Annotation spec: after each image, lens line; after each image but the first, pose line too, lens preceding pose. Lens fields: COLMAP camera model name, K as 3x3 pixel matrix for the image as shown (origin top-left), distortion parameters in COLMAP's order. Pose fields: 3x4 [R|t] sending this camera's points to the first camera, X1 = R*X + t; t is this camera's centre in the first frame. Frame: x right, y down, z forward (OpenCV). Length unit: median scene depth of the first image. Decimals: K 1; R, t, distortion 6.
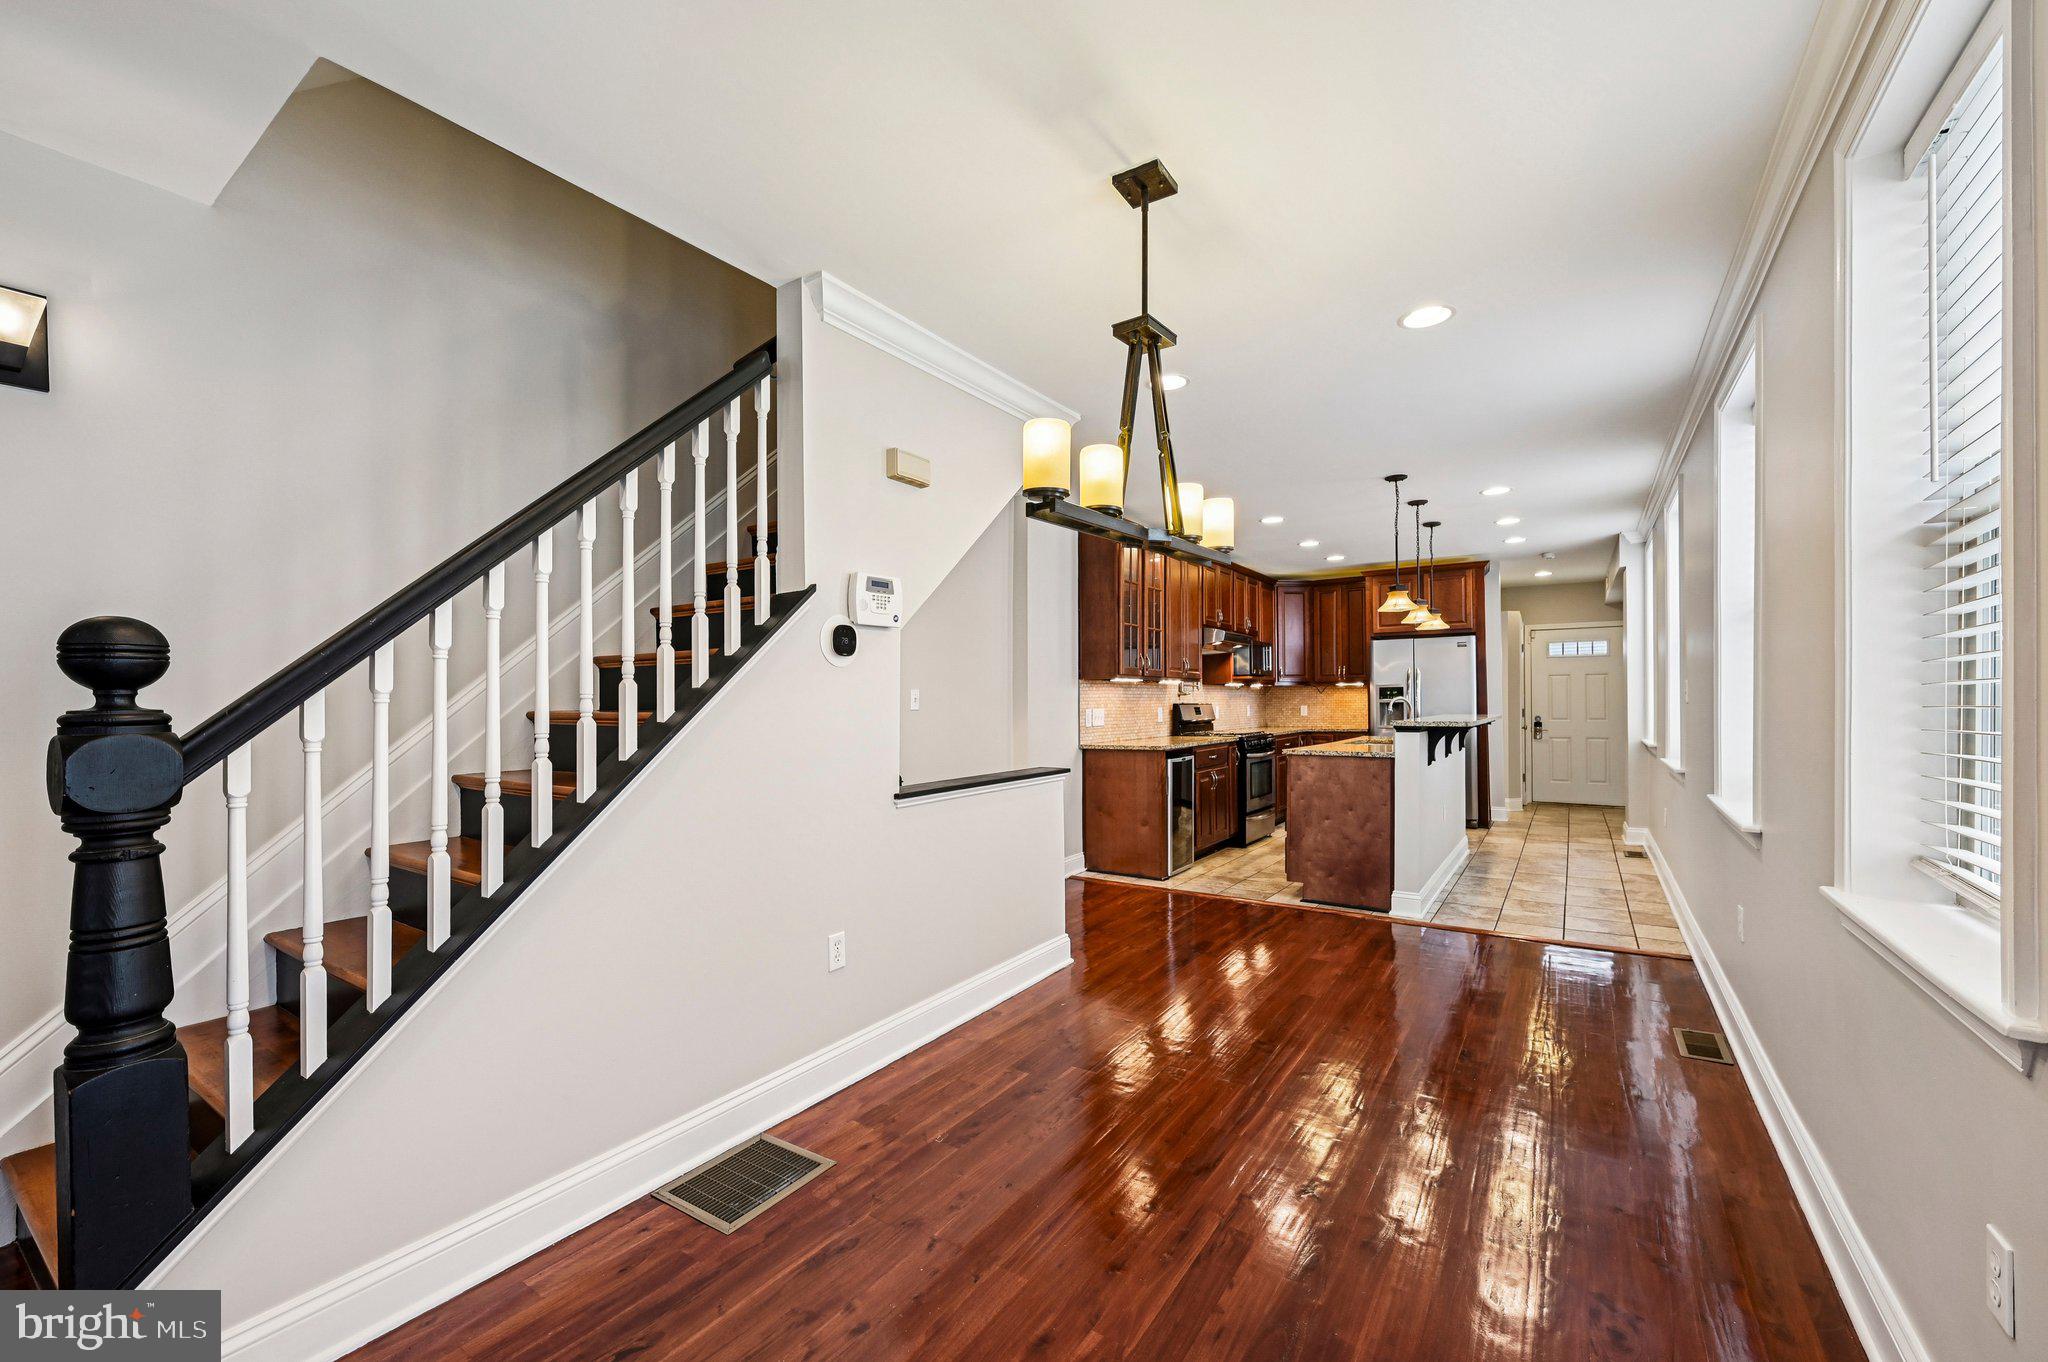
lens RADIAL K [[811.3, 0, 1034.1], [0, 811.3, 699.1], [0, 0, 1]] dist [0.000097, -0.000086]
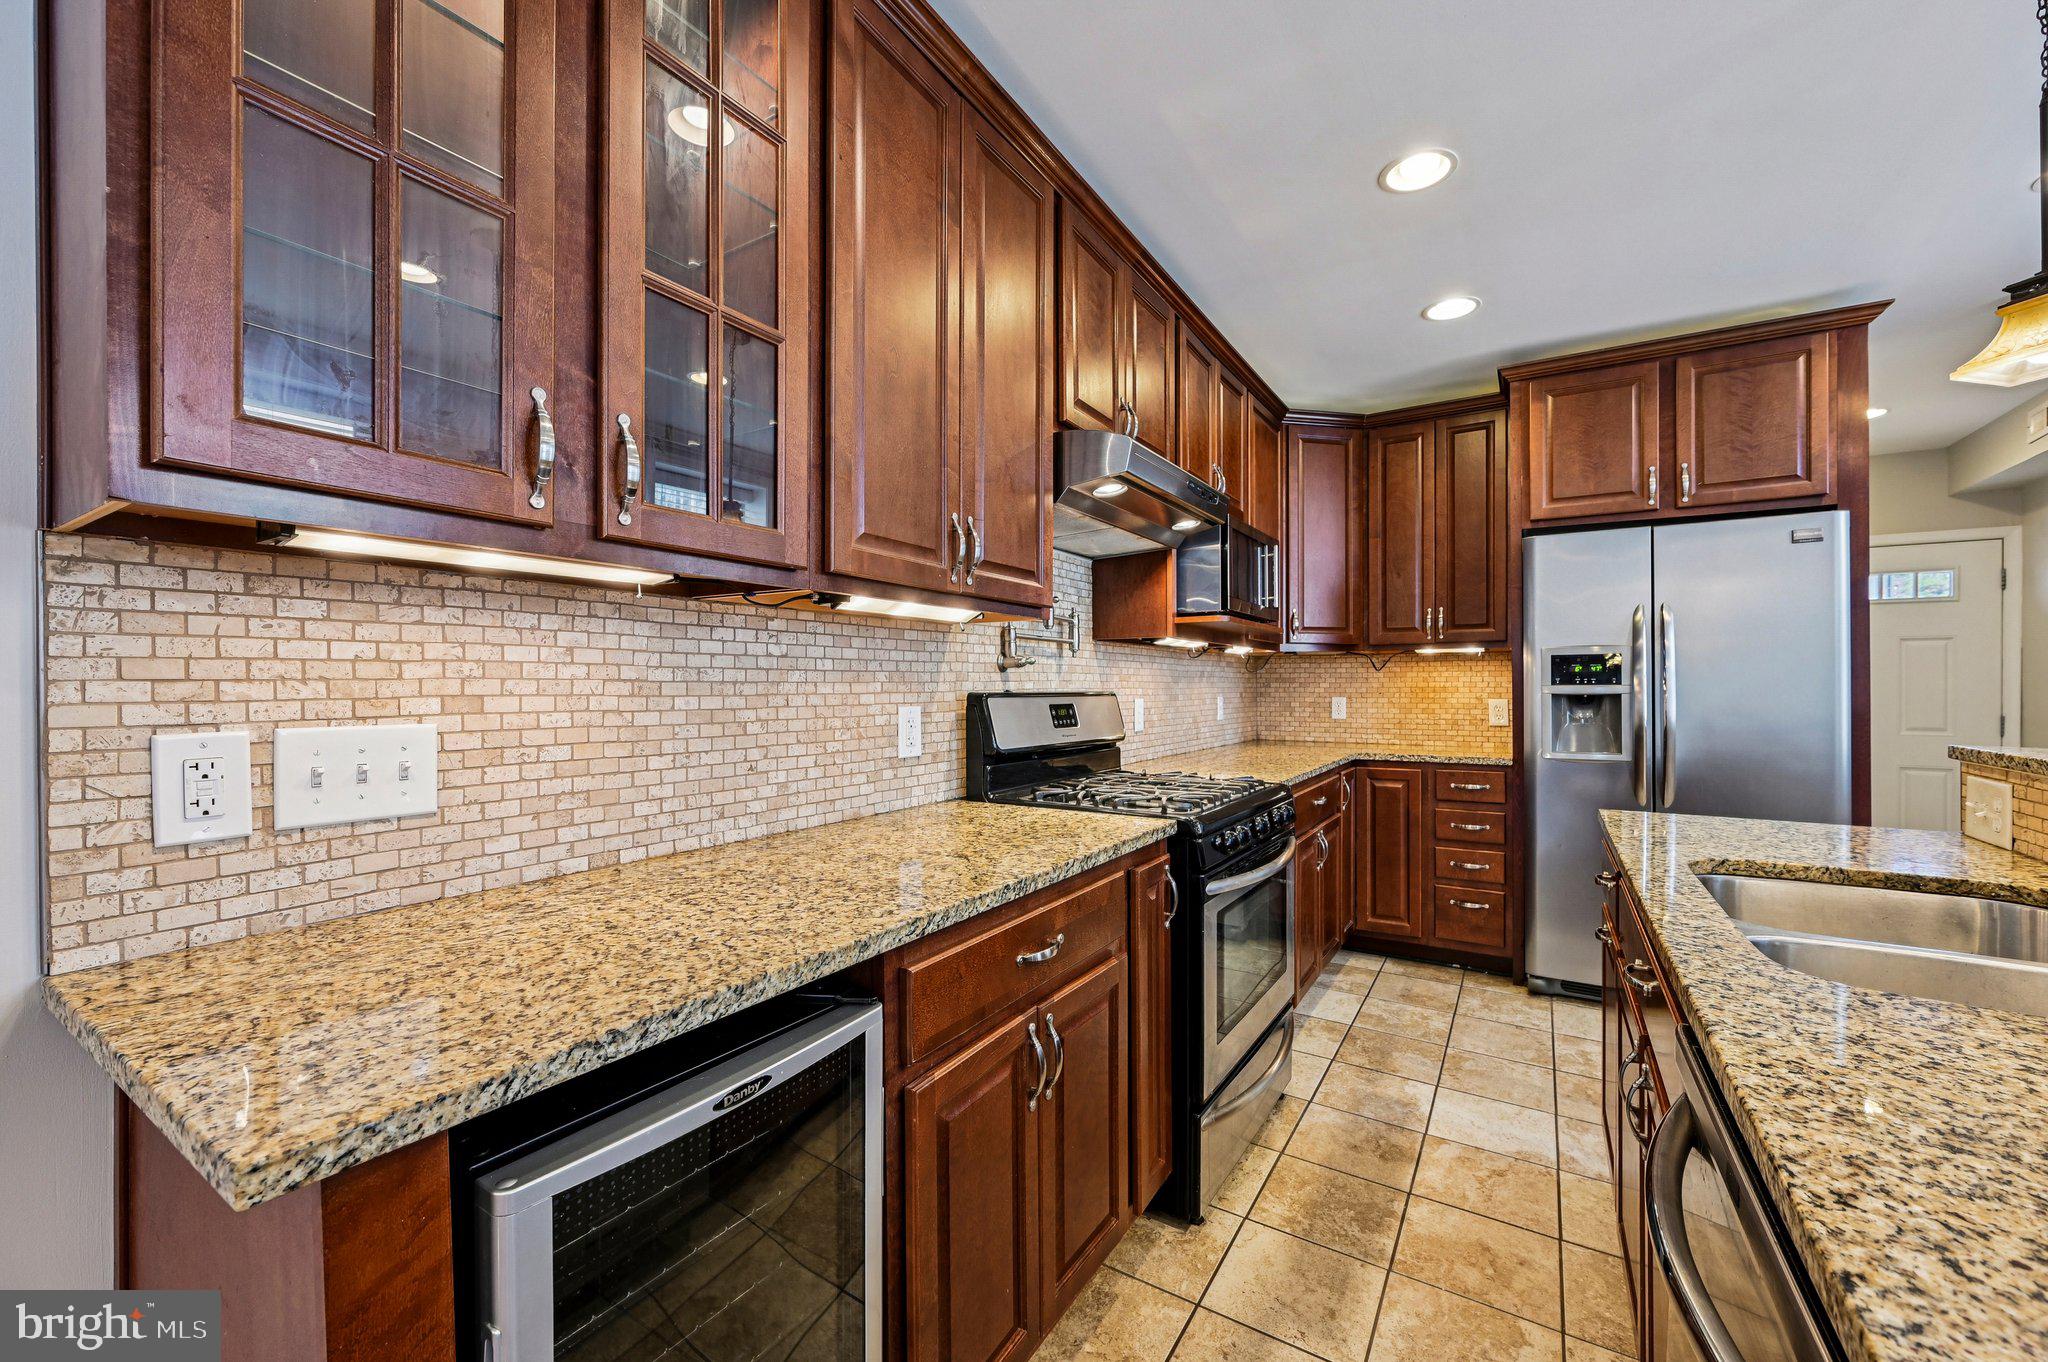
lens RADIAL K [[799.6, 0, 1043.9], [0, 799.6, 687.6], [0, 0, 1]] dist [-0.000423, 0.000088]
pose [[0.999341, 0.010133, 0.034850, 0.174887], [-0.010426, 0.999912, 0.008233, 0.000615], [-0.034764, -0.008591, 0.999359, 0.649629]]
